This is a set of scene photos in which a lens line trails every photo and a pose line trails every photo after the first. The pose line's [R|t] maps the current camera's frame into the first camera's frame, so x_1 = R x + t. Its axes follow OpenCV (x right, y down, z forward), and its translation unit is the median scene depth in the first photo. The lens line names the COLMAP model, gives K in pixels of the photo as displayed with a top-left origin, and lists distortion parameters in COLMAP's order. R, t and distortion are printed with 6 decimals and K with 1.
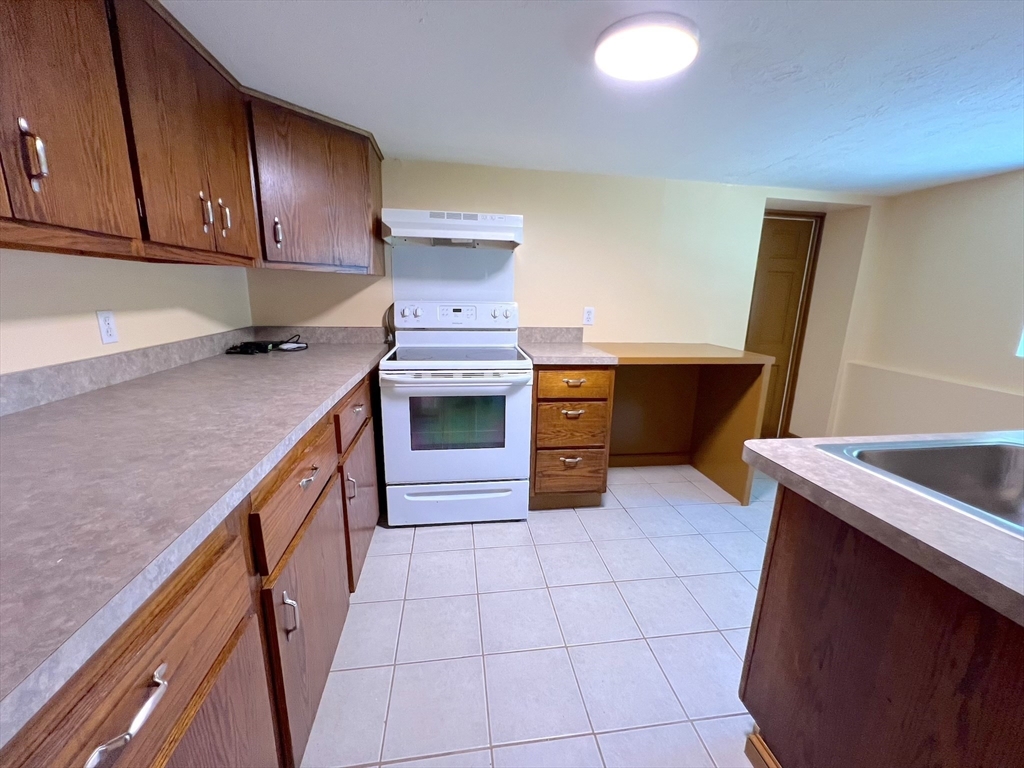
lens RADIAL K [[411.0, 0, 509.1], [0, 411.0, 385.5], [0, 0, 1]] dist [-0.000965, -0.000016]
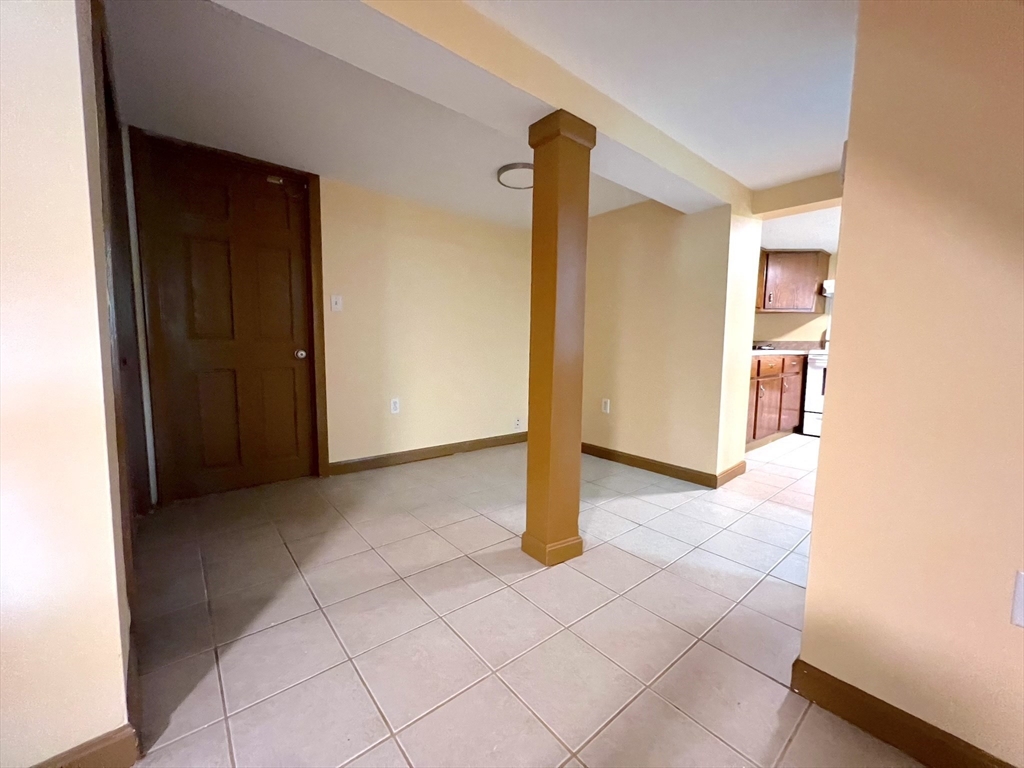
lens RADIAL K [[406.7, 0, 511.3], [0, 406.7, 377.4], [0, 0, 1]] dist [-0.008868, -0.000200]
pose [[0.526557, 0.072701, -0.847026, 0.644501], [-0.187502, 0.981733, -0.032298, 0.424079], [0.829205, 0.175826, 0.530570, -1.350971]]
